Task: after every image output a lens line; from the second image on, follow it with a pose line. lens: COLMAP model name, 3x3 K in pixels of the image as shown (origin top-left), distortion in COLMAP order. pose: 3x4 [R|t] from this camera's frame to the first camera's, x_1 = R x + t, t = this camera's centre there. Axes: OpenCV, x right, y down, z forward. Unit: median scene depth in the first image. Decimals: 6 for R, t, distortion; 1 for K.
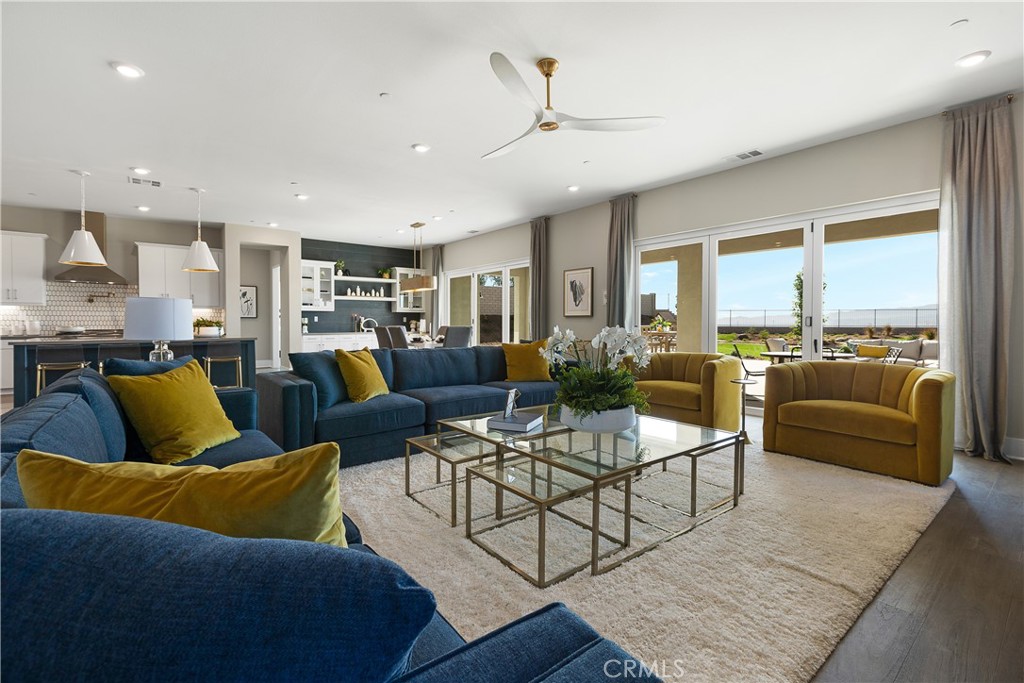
lens RADIAL K [[462.3, 0, 512.0], [0, 462.3, 341.5], [0, 0, 1]] dist [-0.029974, 0.000064]
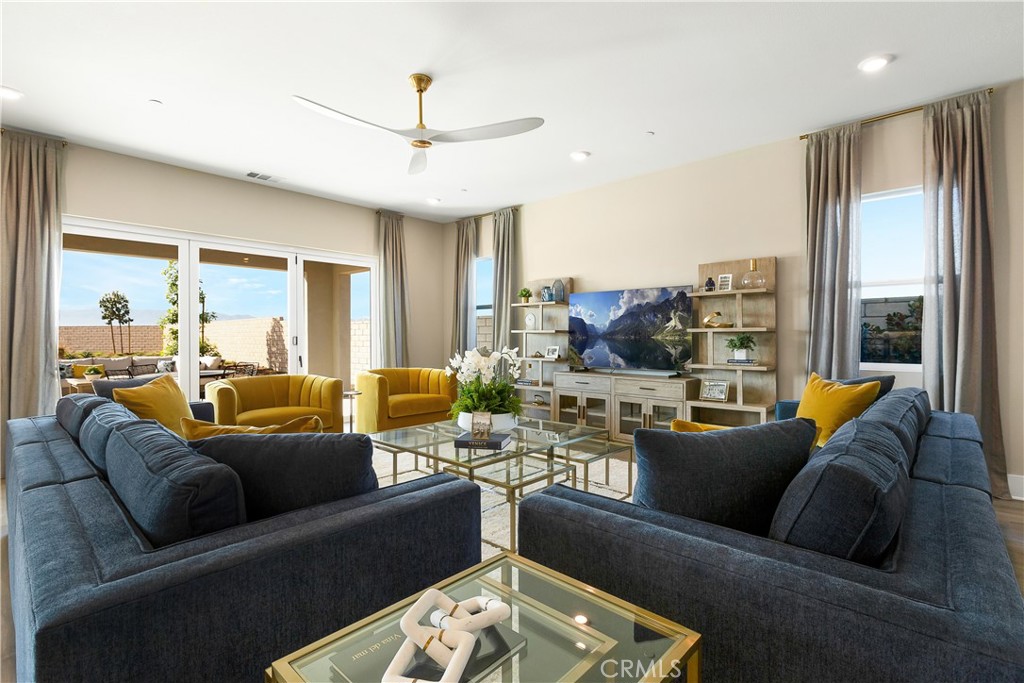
lens RADIAL K [[464.6, 0, 512.0], [0, 464.6, 341.5], [0, 0, 1]] dist [-0.000911, -0.000085]
pose [[-0.160083, -0.006034, 0.987085, -0.592620], [0.038589, 0.999179, 0.012366, -0.034694], [-0.986349, 0.040070, -0.159719, 0.630174]]
